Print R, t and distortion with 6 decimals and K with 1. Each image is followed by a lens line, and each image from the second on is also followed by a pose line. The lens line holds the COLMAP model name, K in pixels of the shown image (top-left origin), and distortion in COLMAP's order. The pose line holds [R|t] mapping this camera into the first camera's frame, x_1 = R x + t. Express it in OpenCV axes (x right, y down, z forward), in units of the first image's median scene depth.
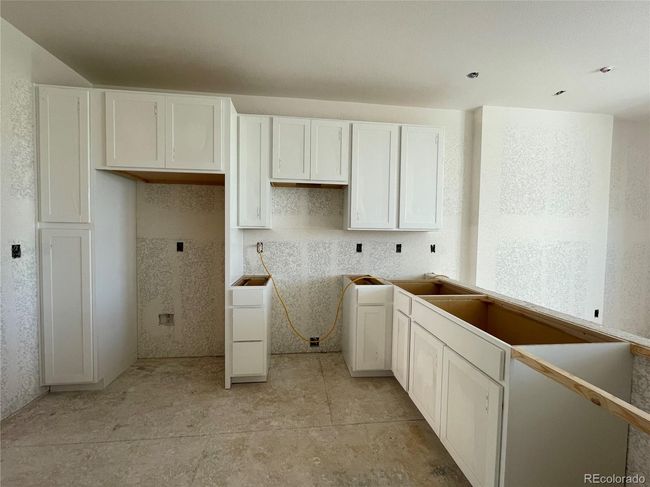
lens RADIAL K [[263.5, 0, 324.0], [0, 263.5, 243.0], [0, 0, 1]] dist [0.002510, 0.000222]
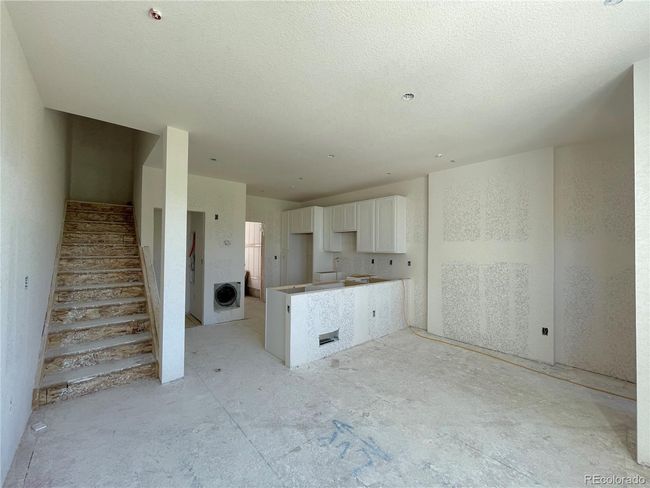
lens RADIAL K [[261.0, 0, 325.1], [0, 261.0, 244.6], [0, 0, 1]] dist [0.000189, 0.000003]
pose [[0.571934, -0.019246, -0.820074, 1.486642], [-0.034669, 0.998264, -0.047607, -0.001114], [0.819566, 0.055660, 0.570274, -0.367085]]
